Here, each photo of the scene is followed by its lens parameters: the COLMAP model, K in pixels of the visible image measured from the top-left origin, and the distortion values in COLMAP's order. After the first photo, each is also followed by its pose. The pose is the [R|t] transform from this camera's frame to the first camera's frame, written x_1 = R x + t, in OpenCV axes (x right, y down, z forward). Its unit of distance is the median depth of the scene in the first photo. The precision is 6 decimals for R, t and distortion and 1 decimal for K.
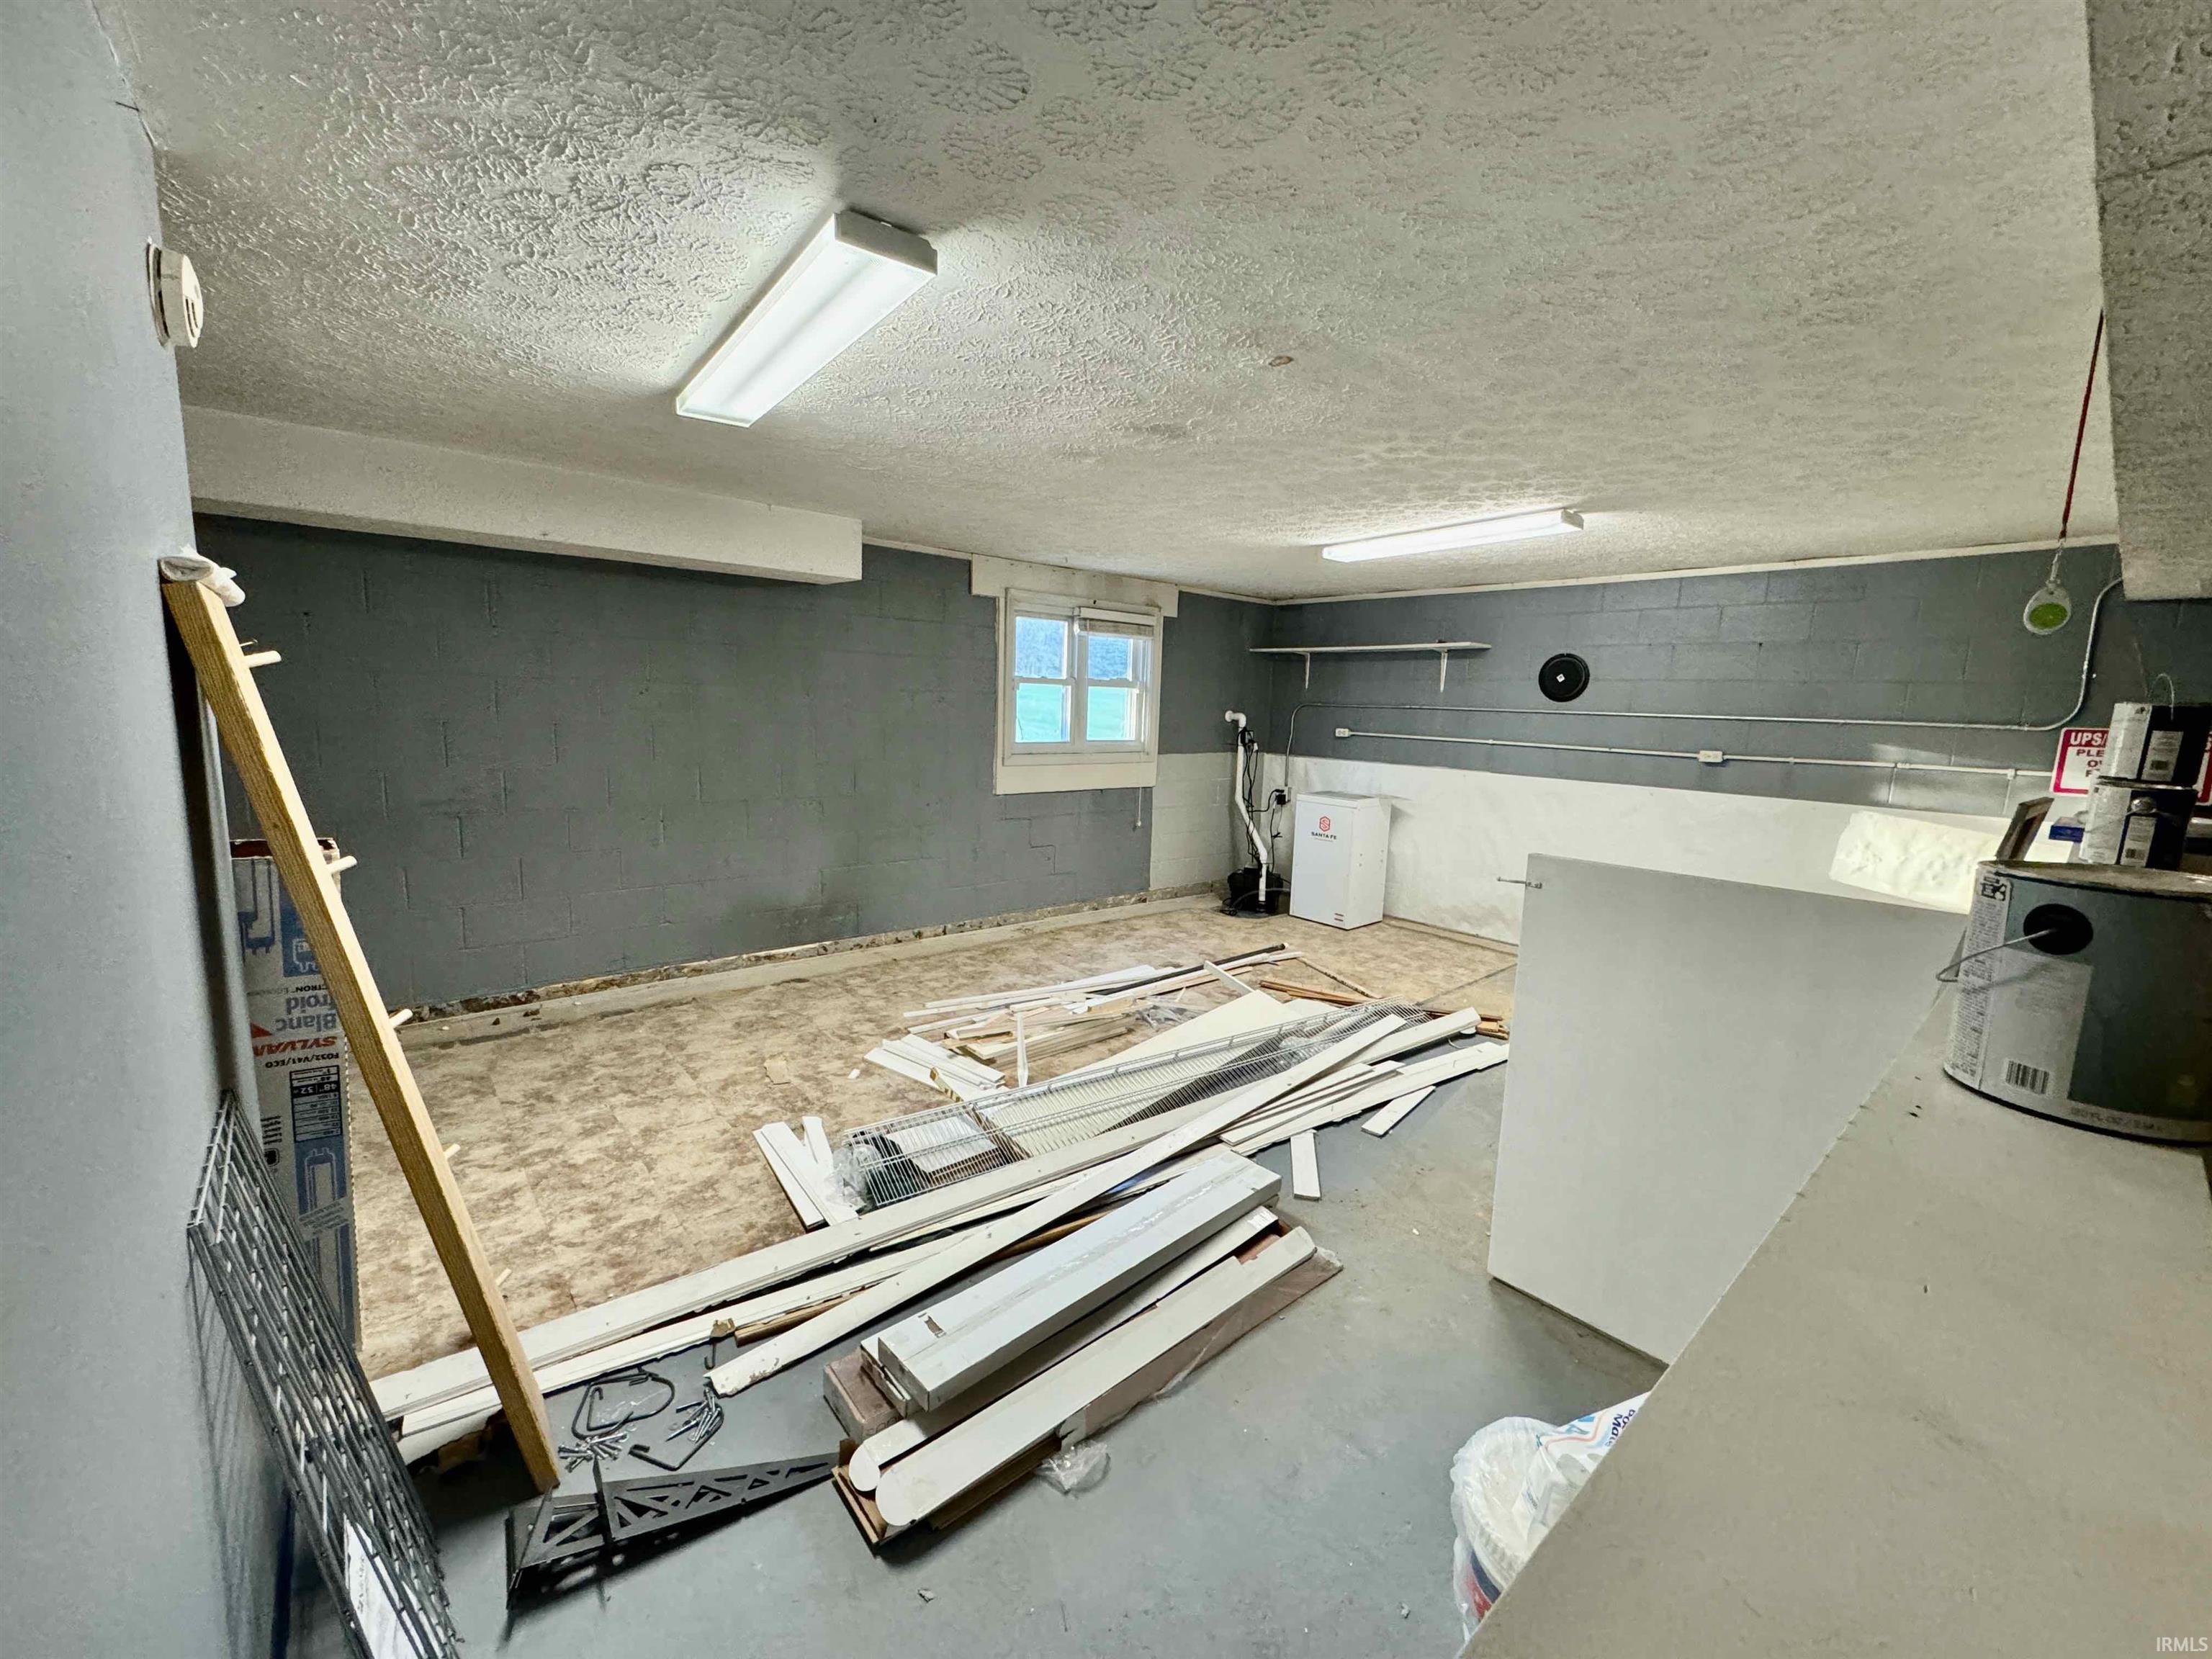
lens RADIAL K [[877.0, 0, 1107.6], [0, 877.0, 828.8], [0, 0, 1]] dist [-0.001897, -0.000215]
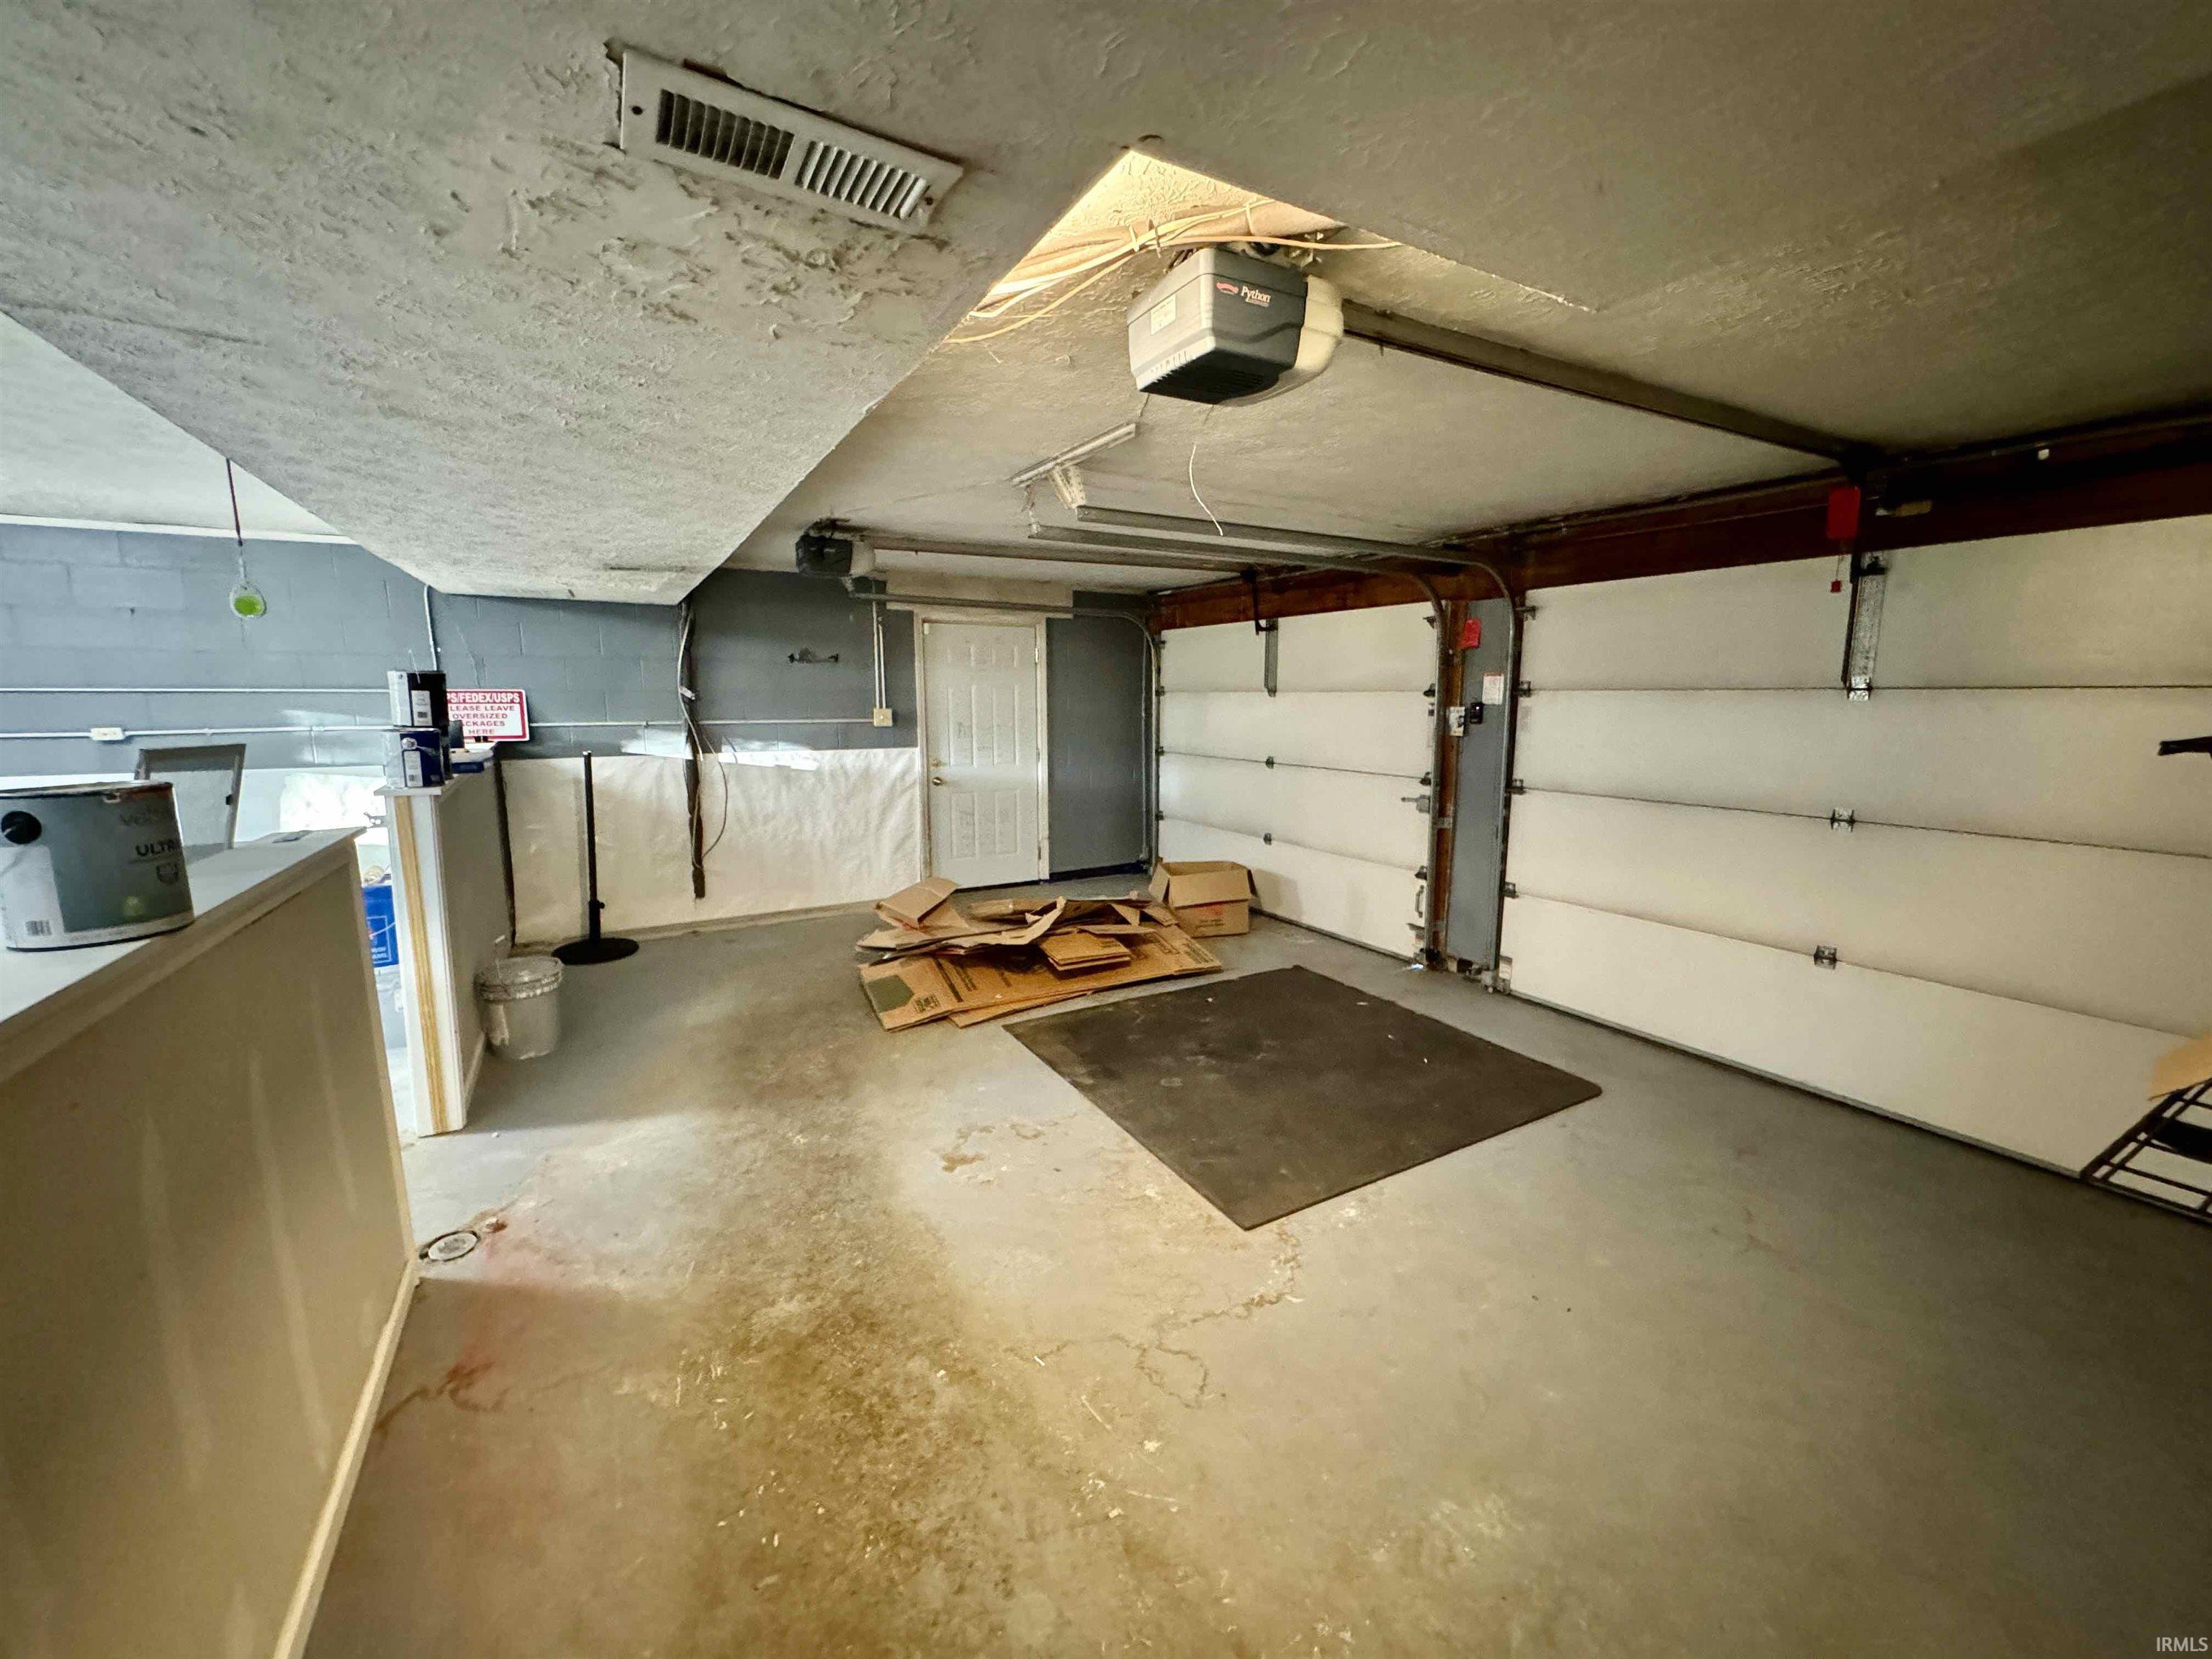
lens RADIAL K [[877.0, 0, 1101.2], [0, 877.0, 830.1], [0, 0, 1]] dist [-0.001897, -0.000215]
pose [[0.183585, -0.185424, 0.965357, -0.010626], [0.148976, 0.975953, 0.159128, 0.049385], [-0.971649, 0.114602, 0.206794, -0.356315]]
